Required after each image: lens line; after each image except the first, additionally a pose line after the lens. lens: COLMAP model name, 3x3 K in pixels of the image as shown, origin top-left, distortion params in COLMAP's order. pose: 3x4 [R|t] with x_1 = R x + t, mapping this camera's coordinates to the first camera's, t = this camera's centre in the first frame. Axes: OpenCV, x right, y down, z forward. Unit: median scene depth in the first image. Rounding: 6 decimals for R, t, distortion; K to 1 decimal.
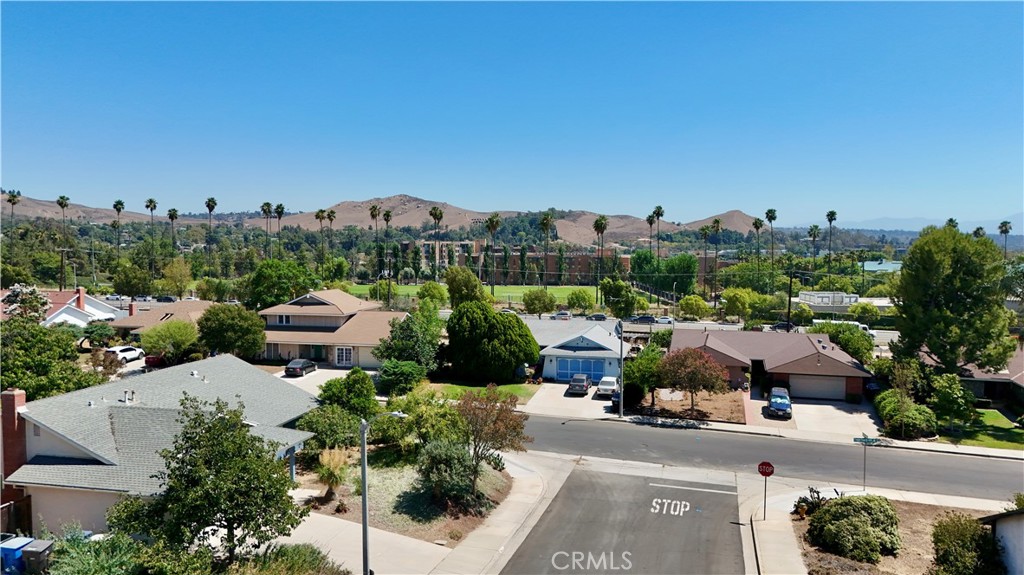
lens RADIAL K [[758.9, 0, 515.6], [0, 758.9, 287.4], [0, 0, 1]] dist [0.009358, 0.003251]
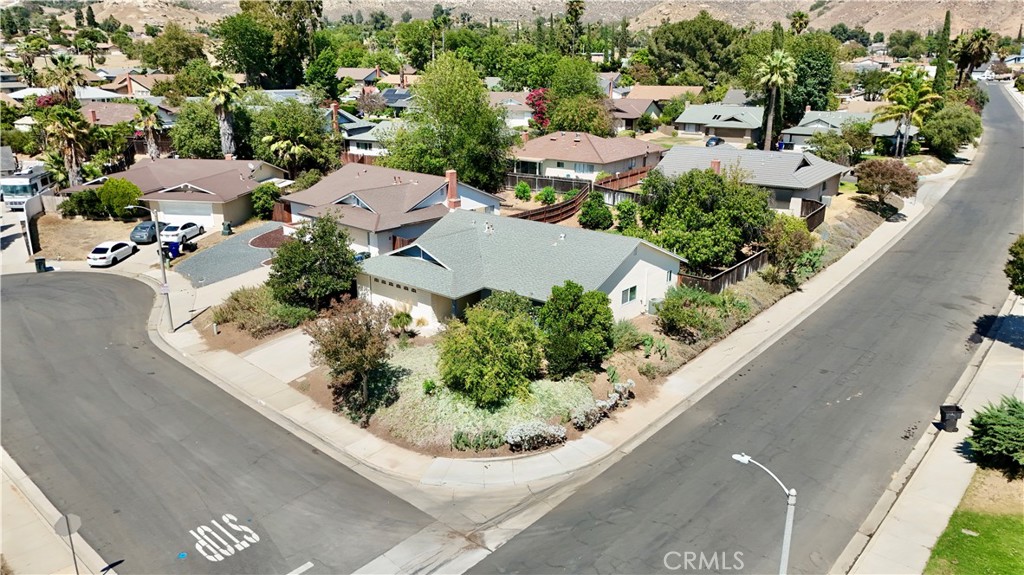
lens RADIAL K [[758.9, 0, 515.6], [0, 758.9, 287.4], [0, 0, 1]] dist [0.009358, 0.003251]
pose [[-0.454090, 0.261855, -0.851607, 0.608246], [-0.043979, 0.948082, 0.314969, -0.167743], [0.889870, 0.180477, -0.418999, 1.458044]]
